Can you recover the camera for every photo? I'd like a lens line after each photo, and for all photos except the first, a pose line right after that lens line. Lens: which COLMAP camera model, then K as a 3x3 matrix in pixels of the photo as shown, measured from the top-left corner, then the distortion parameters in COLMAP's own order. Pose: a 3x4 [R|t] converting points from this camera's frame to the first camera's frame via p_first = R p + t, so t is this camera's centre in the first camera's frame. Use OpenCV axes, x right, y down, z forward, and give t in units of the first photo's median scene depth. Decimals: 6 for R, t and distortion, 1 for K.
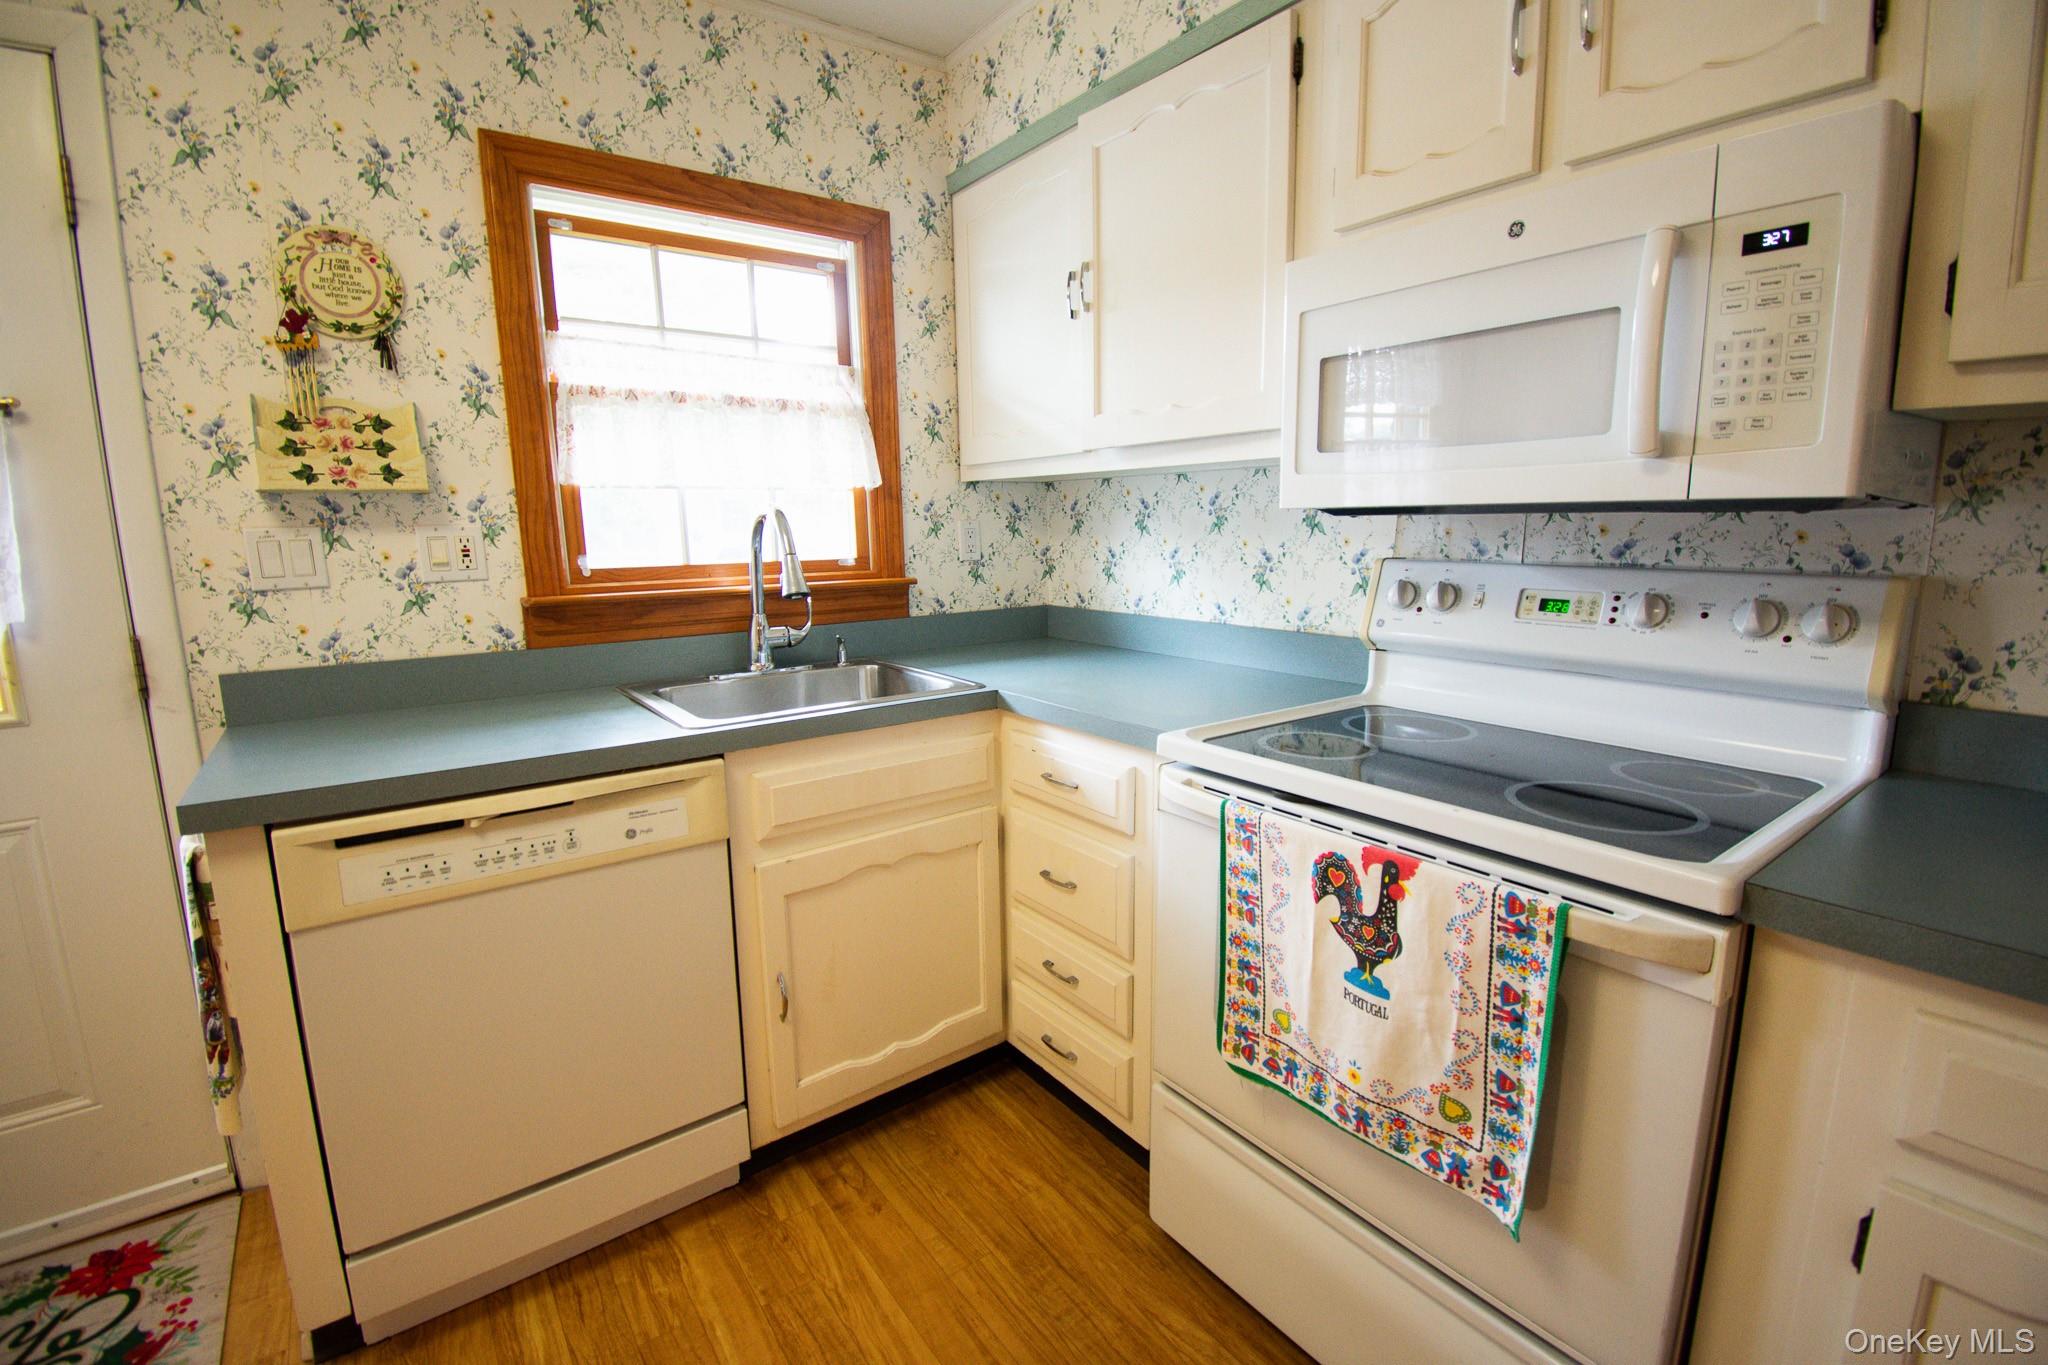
lens RADIAL K [[896.5, 0, 1021.2], [0, 896.5, 675.5], [0, 0, 1]] dist [0.024357, -0.030363]
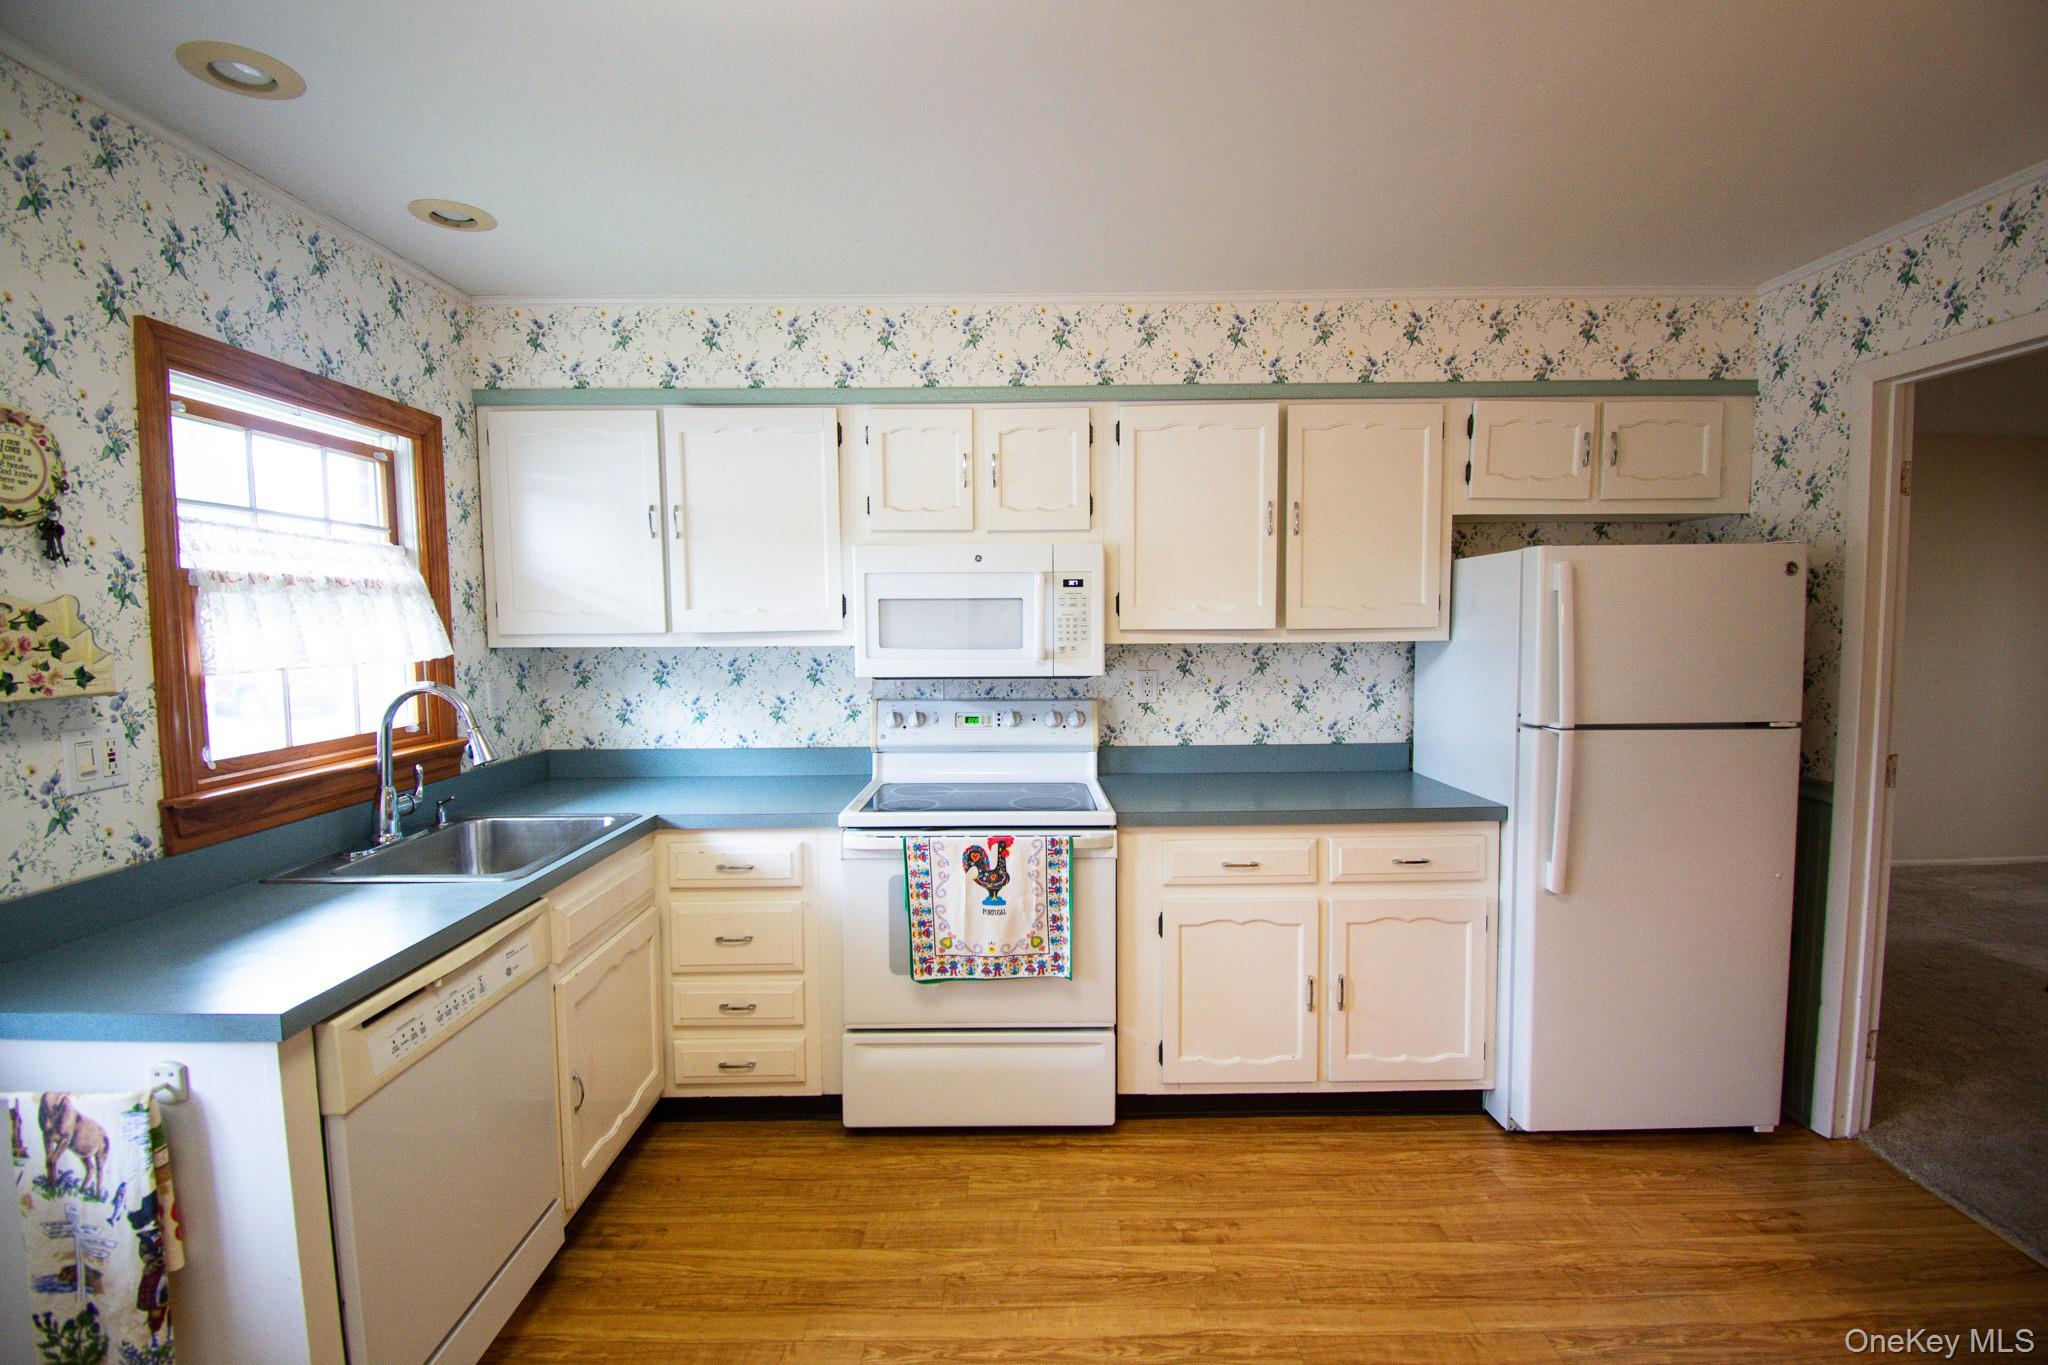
lens RADIAL K [[896.5, 0, 1021.2], [0, 896.5, 675.5], [0, 0, 1]] dist [0.024357, -0.030363]
pose [[0.590191, -0.041345, 0.806204, -0.825498], [0.136618, 0.989398, -0.049274, -0.051913], [-0.795619, 0.139223, 0.589582, -0.255634]]
